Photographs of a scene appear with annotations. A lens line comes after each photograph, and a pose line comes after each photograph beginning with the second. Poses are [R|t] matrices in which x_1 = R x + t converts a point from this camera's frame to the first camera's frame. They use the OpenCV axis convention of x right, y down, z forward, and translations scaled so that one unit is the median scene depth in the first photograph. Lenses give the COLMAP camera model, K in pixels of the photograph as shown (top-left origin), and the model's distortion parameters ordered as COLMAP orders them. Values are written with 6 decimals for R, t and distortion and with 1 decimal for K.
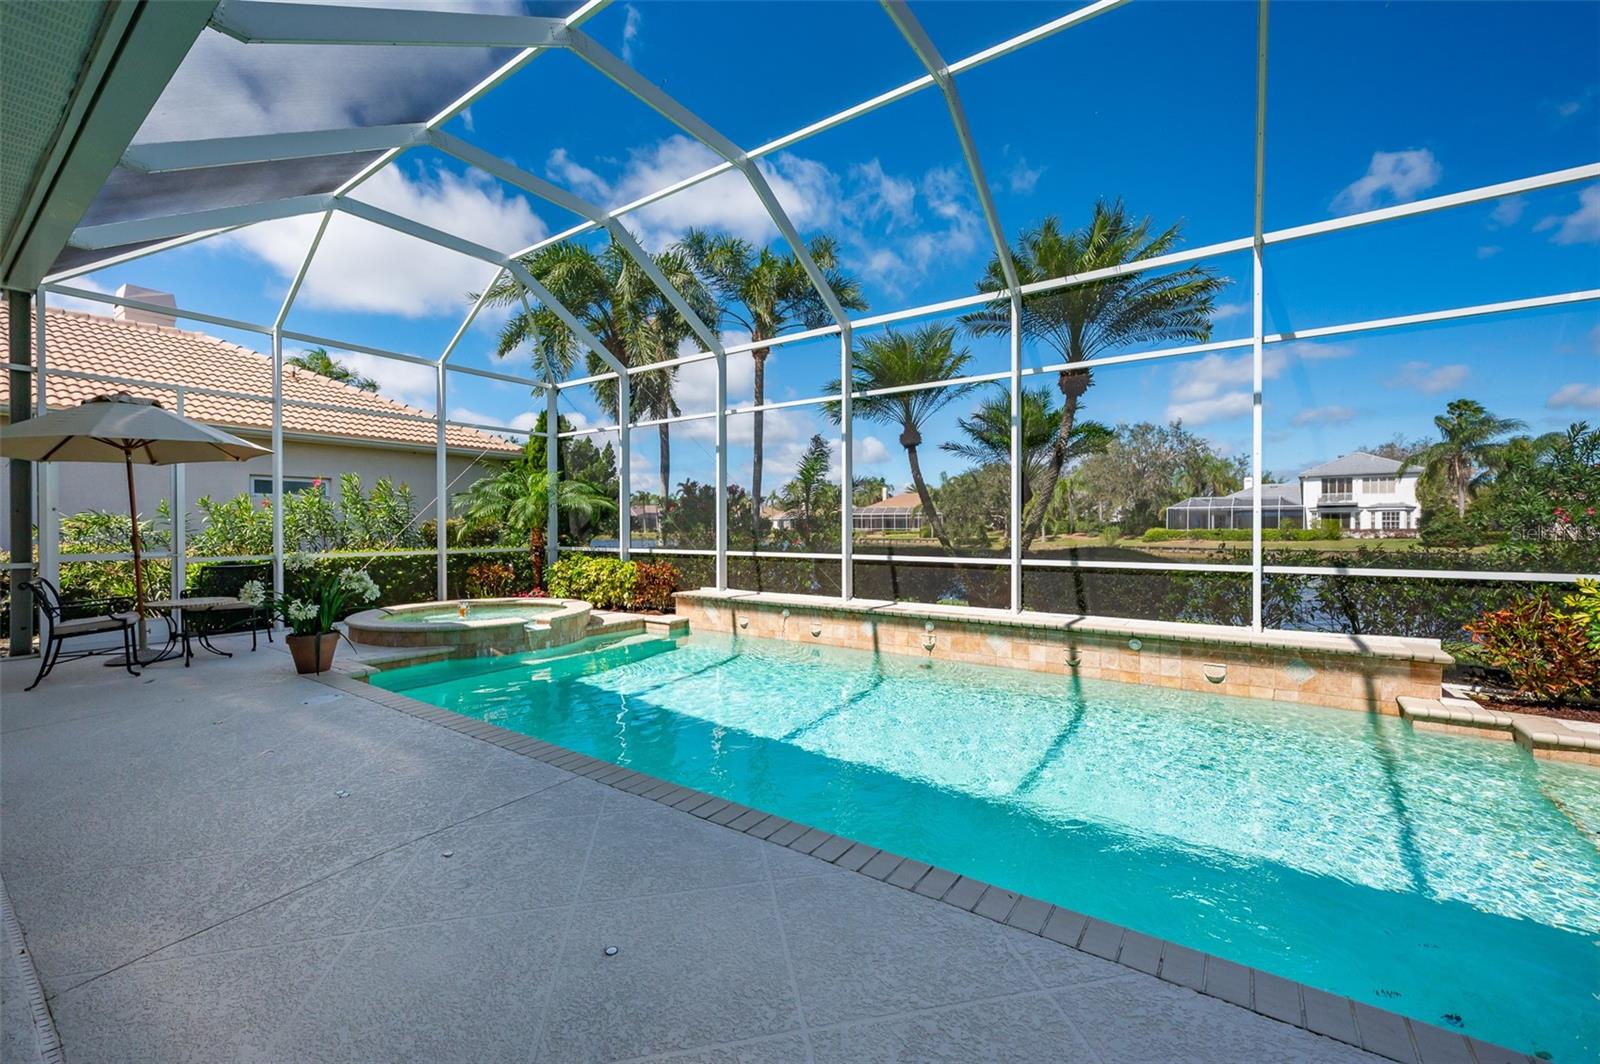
lens RADIAL K [[610.0, 0, 815.2], [0, 610.0, 539.7], [0, 0, 1]] dist [-0.000353, -0.000062]
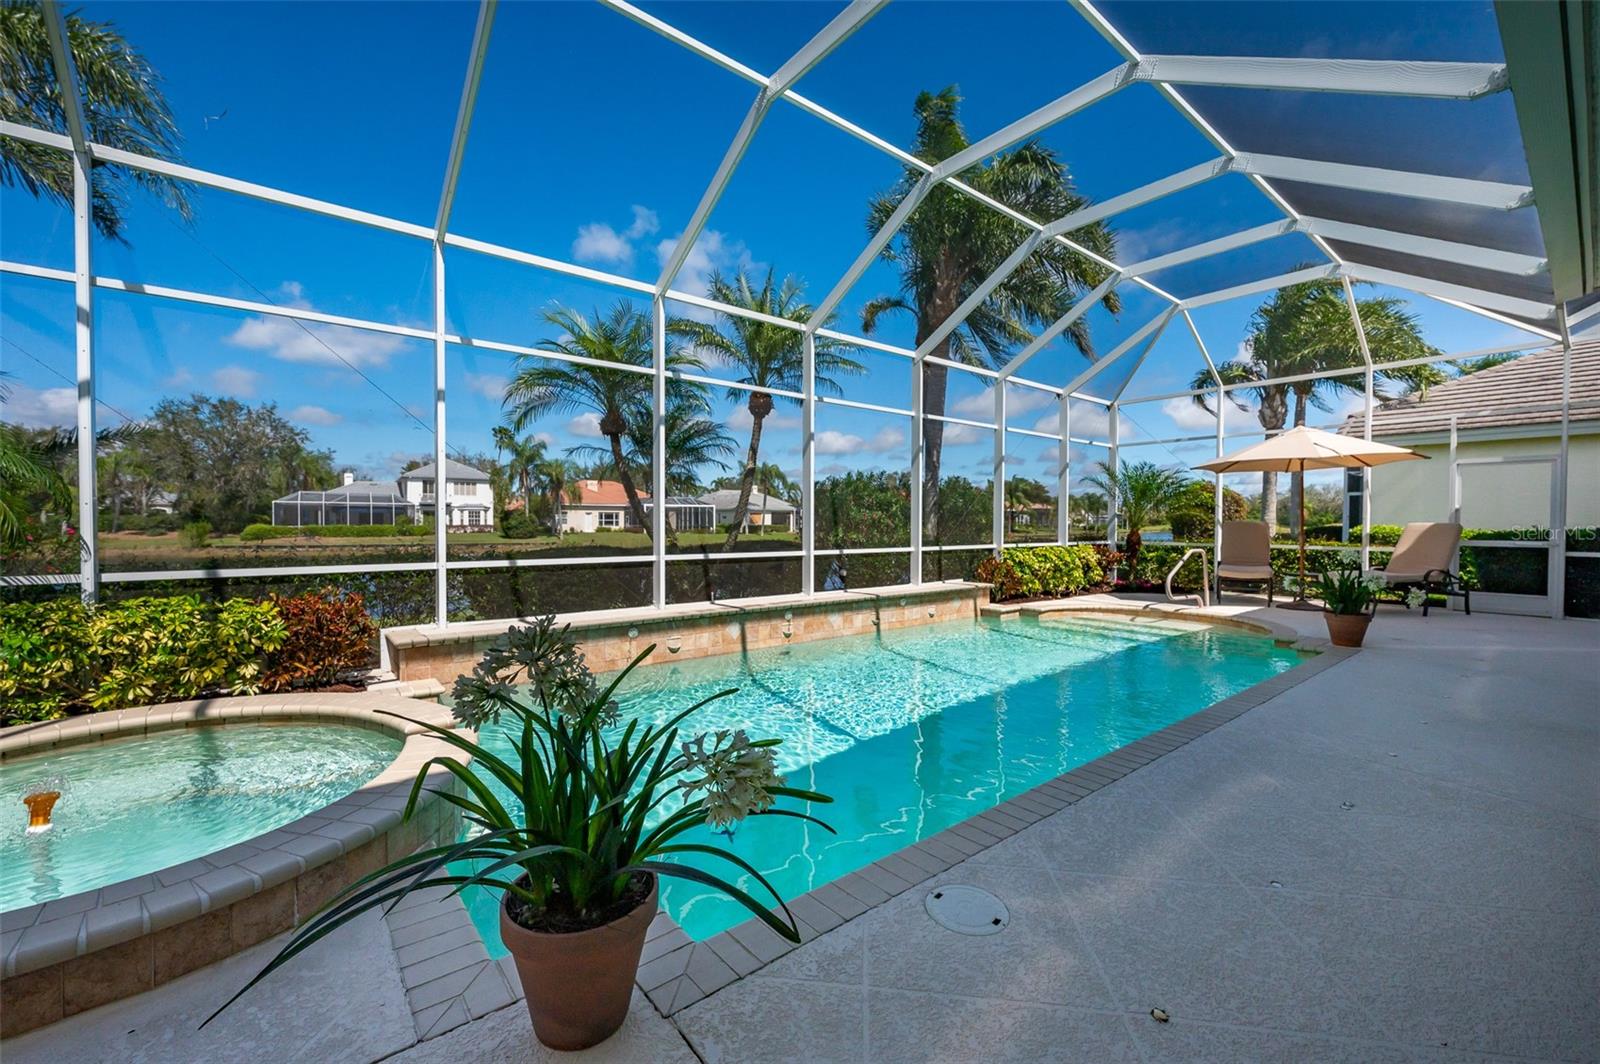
lens RADIAL K [[649.3, 0, 800.0], [0, 649.3, 532.0], [0, 0, 1]] dist [0.000211, 0.000016]
pose [[0.304365, -0.010629, 0.952496, -0.765402], [0.017667, 0.999829, 0.005512, -0.010436], [-0.952392, 0.015151, 0.304501, 0.530783]]
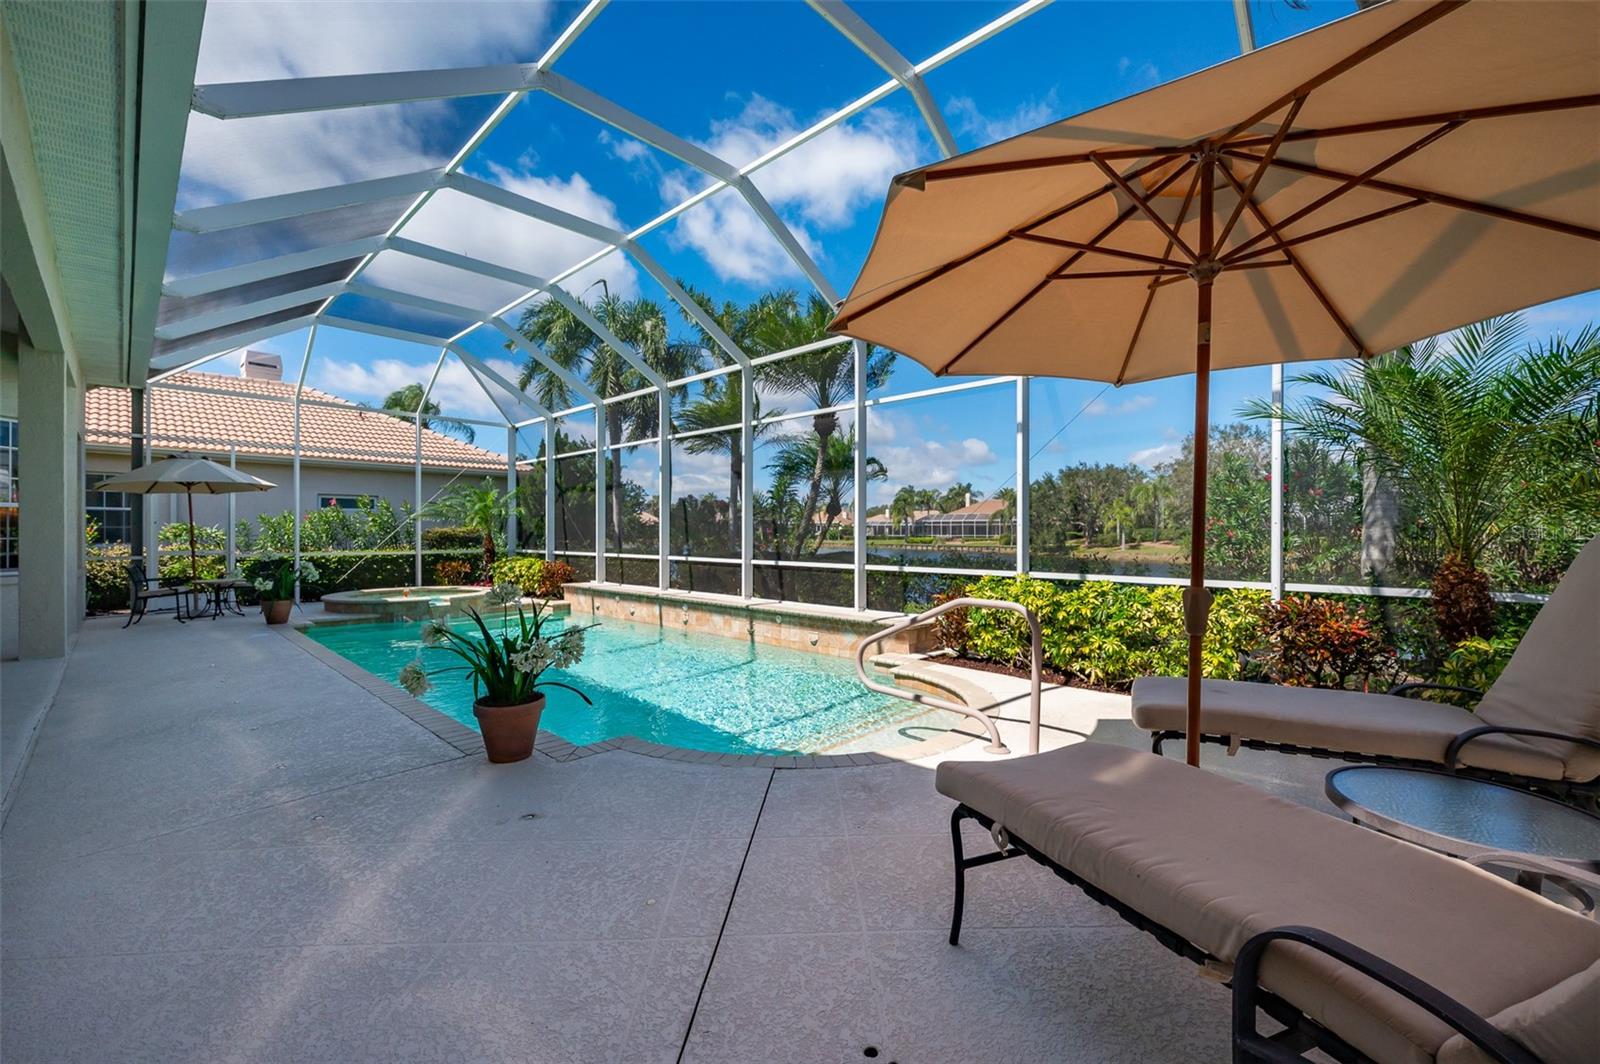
lens RADIAL K [[657.7, 0, 777.0], [0, 657.7, 534.9], [0, 0, 1]] dist [0.081000, 0.000001]
pose [[0.978614, 0.006243, -0.205609, 0.591020], [-0.010769, 0.999724, -0.020901, 0.005958], [0.205422, 0.022668, 0.978411, -0.361574]]
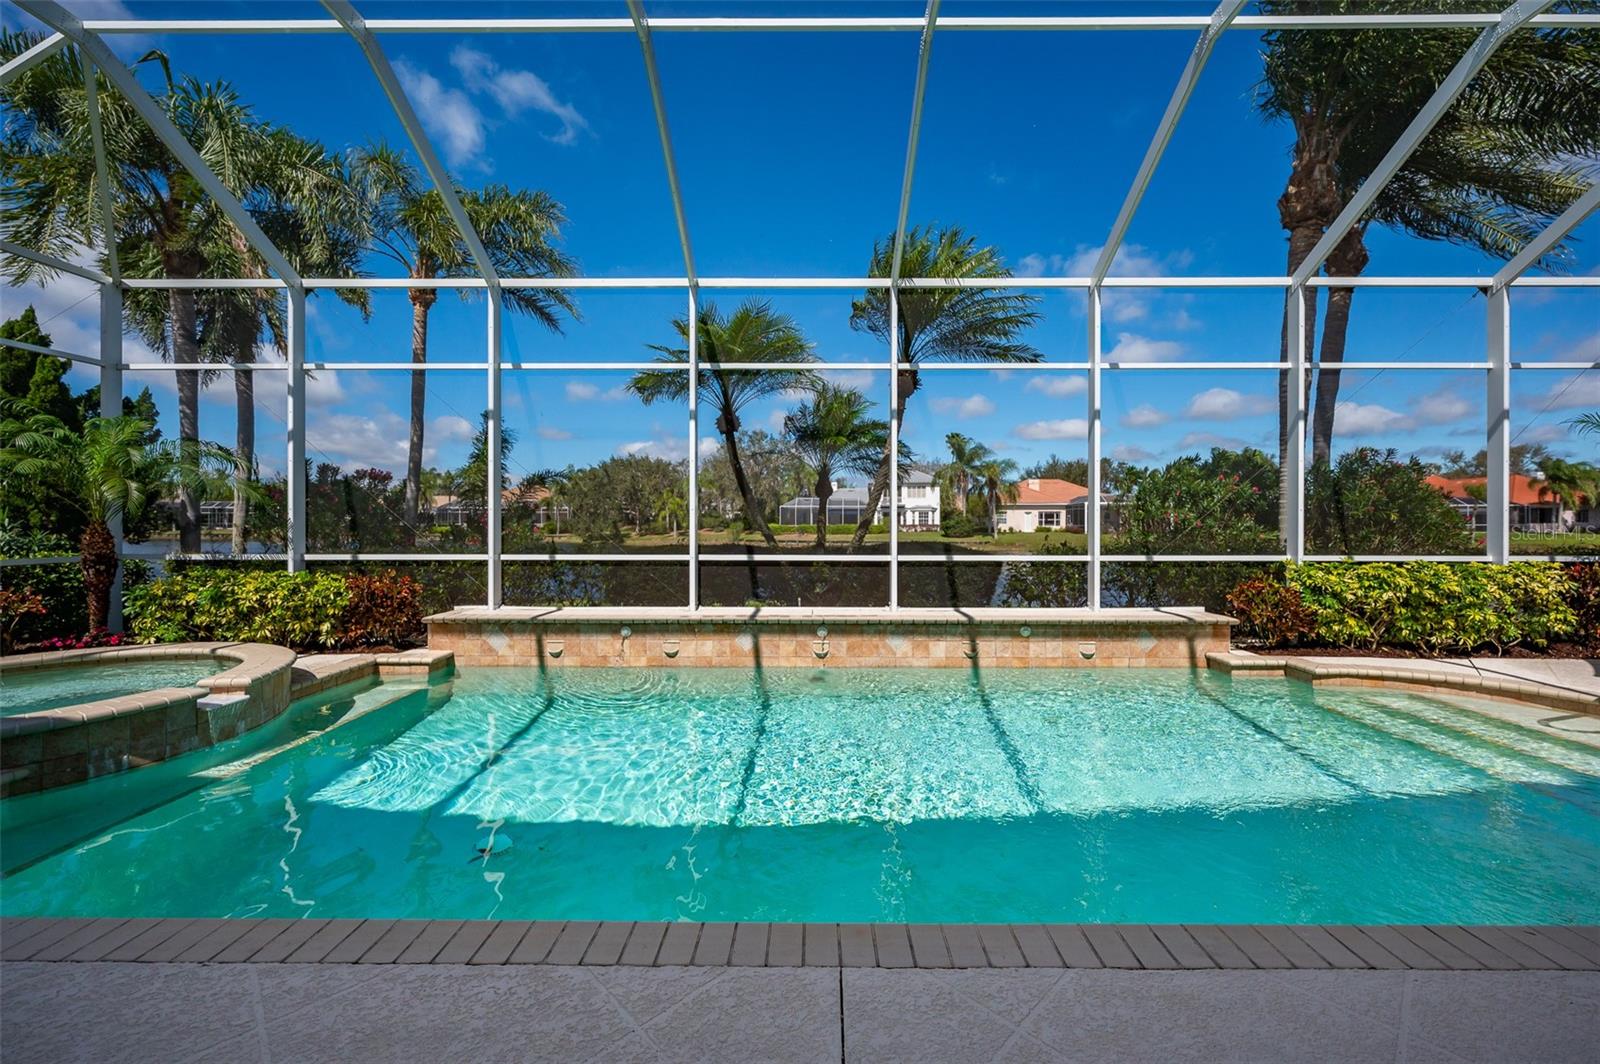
lens RADIAL K [[612.7, 0, 800.0], [0, 612.7, 532.0], [0, 0, 1]] dist [-0.001665, -0.000200]
pose [[0.840431, -0.006650, 0.541878, -0.280536], [0.009660, 0.999950, -0.002712, -0.003622], [-0.541832, 0.007514, 0.840453, 0.214949]]
